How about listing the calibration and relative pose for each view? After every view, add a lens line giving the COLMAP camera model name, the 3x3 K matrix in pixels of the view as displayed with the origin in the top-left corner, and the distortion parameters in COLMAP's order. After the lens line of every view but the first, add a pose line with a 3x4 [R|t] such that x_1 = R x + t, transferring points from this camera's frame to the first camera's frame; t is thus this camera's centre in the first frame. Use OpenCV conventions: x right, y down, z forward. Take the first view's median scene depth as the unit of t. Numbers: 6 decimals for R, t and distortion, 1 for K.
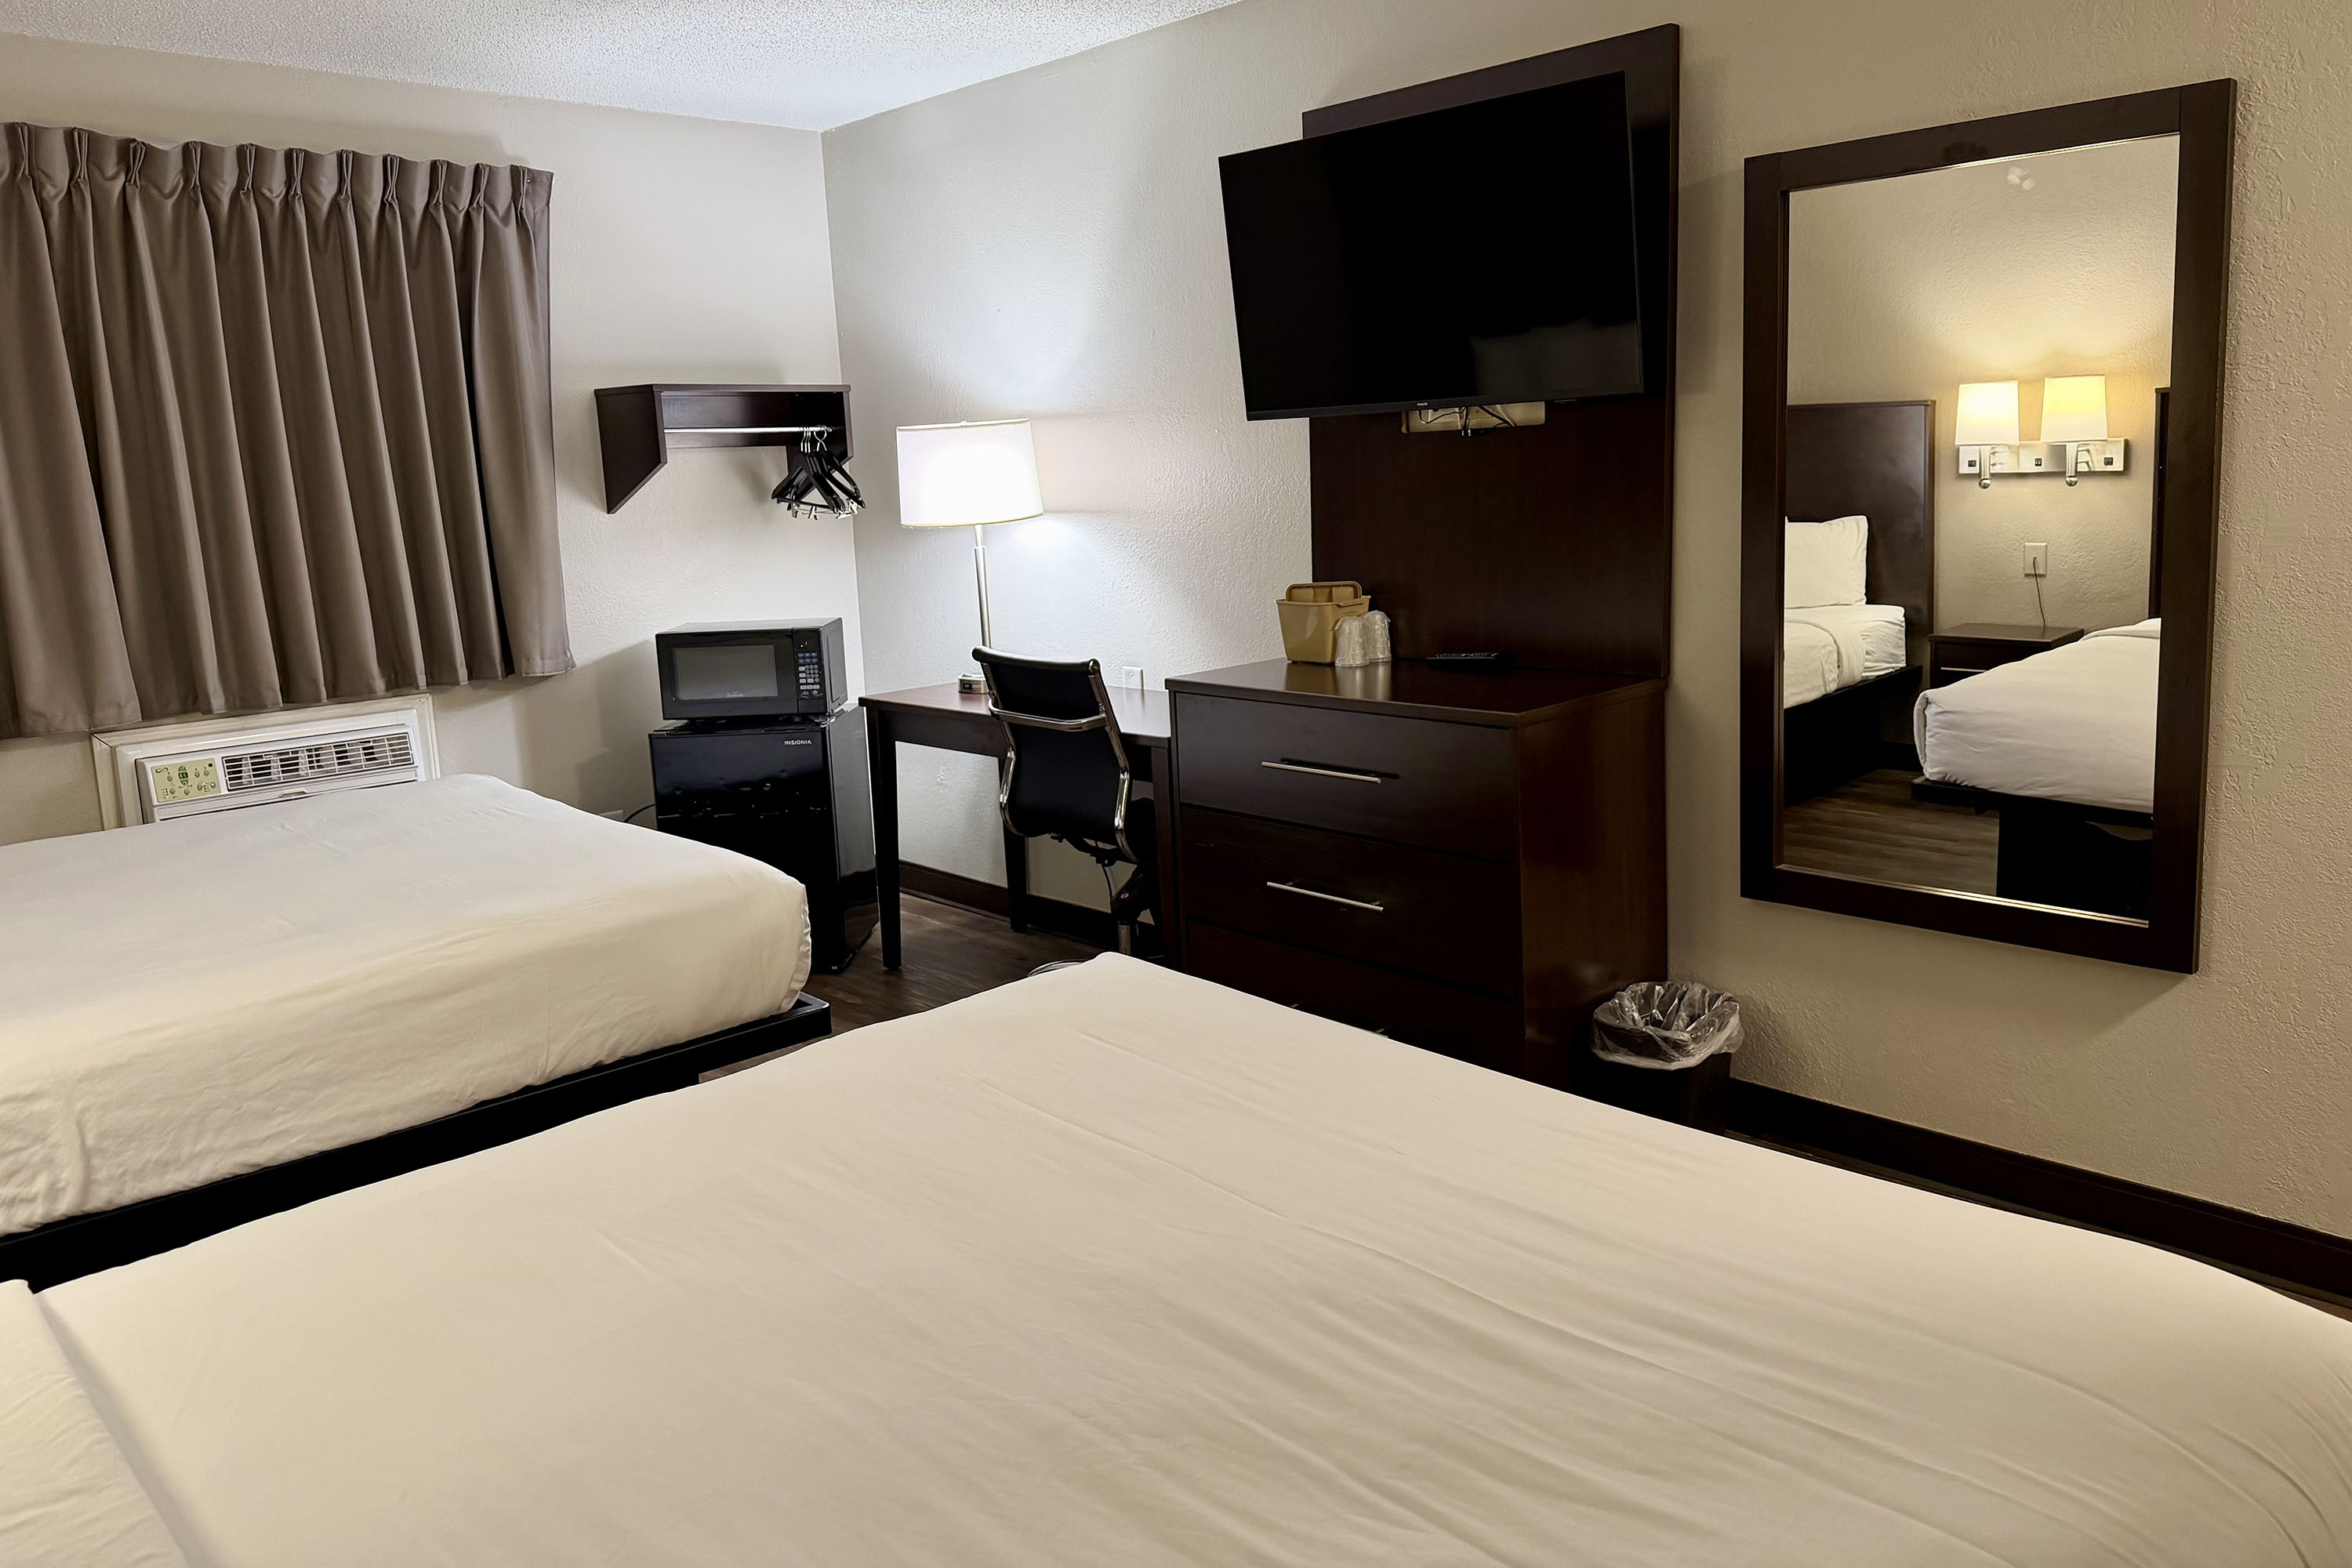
lens RADIAL K [[1653.5, 0, 1179.9], [0, 1653.5, 763.7], [0, 0, 1]] dist [0.005625, -0.006514]
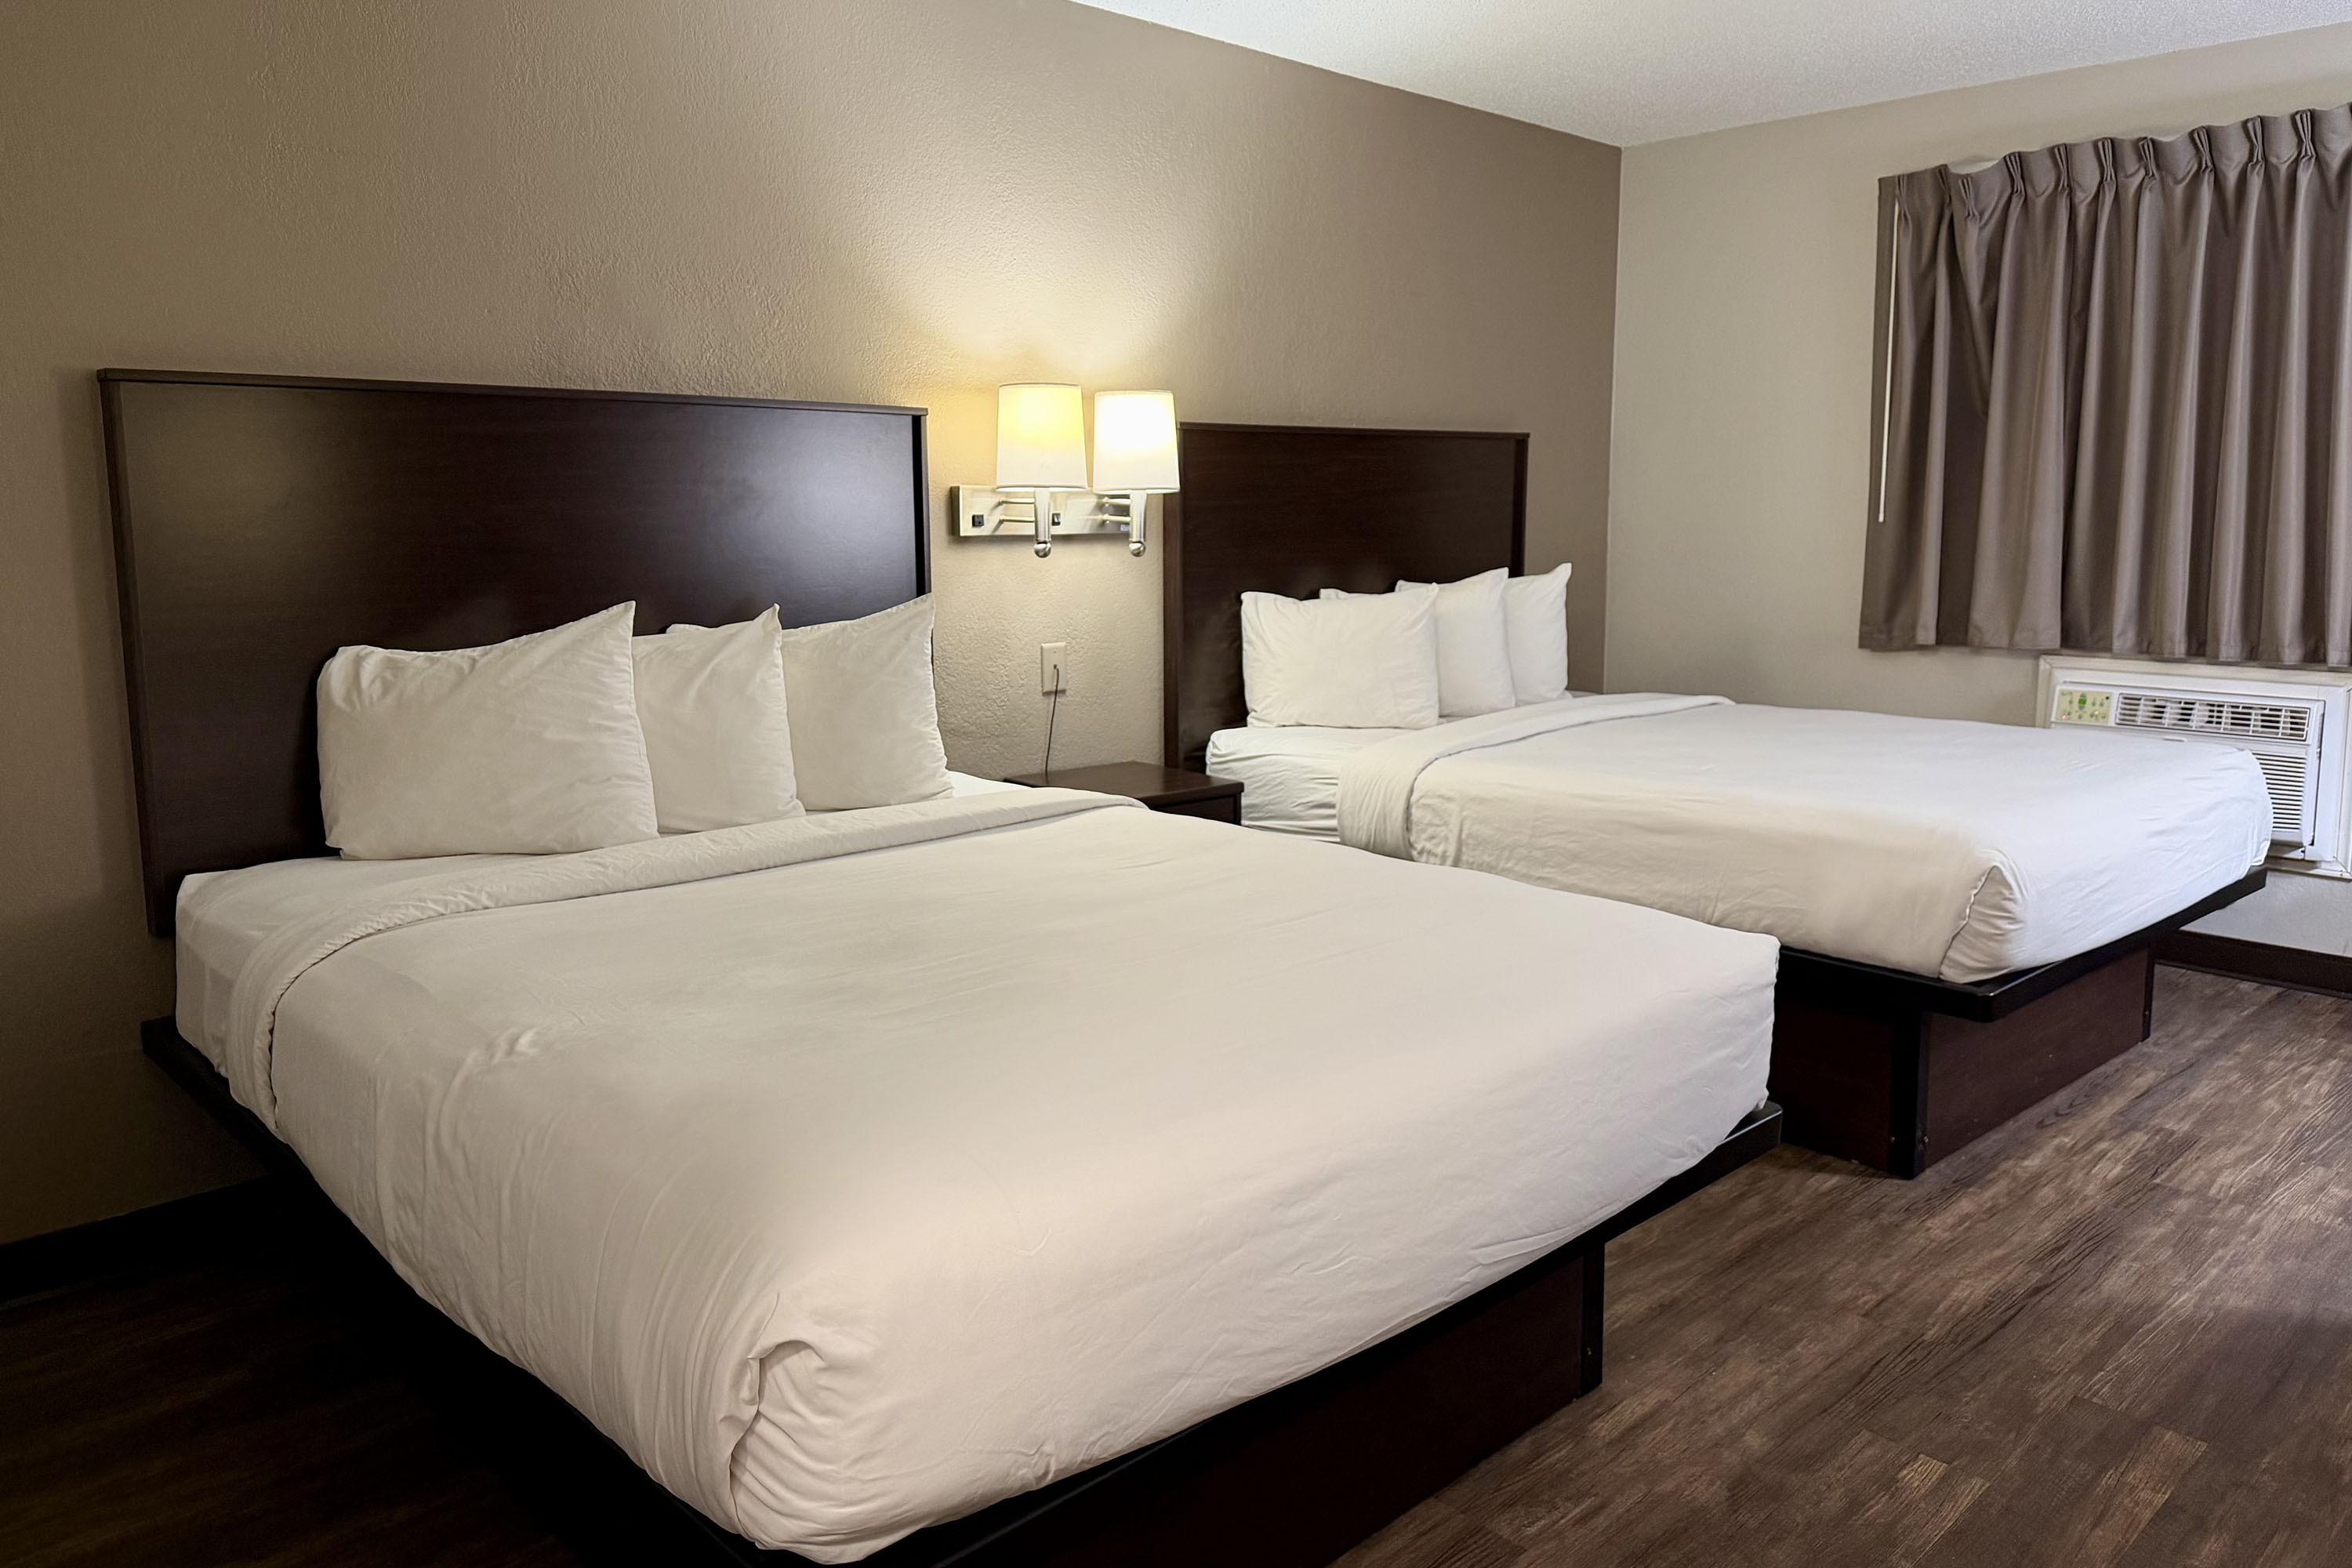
lens RADIAL K [[1653.5, 0, 1176.4], [0, 1653.5, 798.3], [0, 0, 1]] dist [0.005625, -0.006514]
pose [[-0.009716, 0.219723, -0.975514, 0.557916], [-0.178256, 0.959553, 0.217904, -0.069716], [0.983936, 0.176009, 0.029844, 0.381079]]
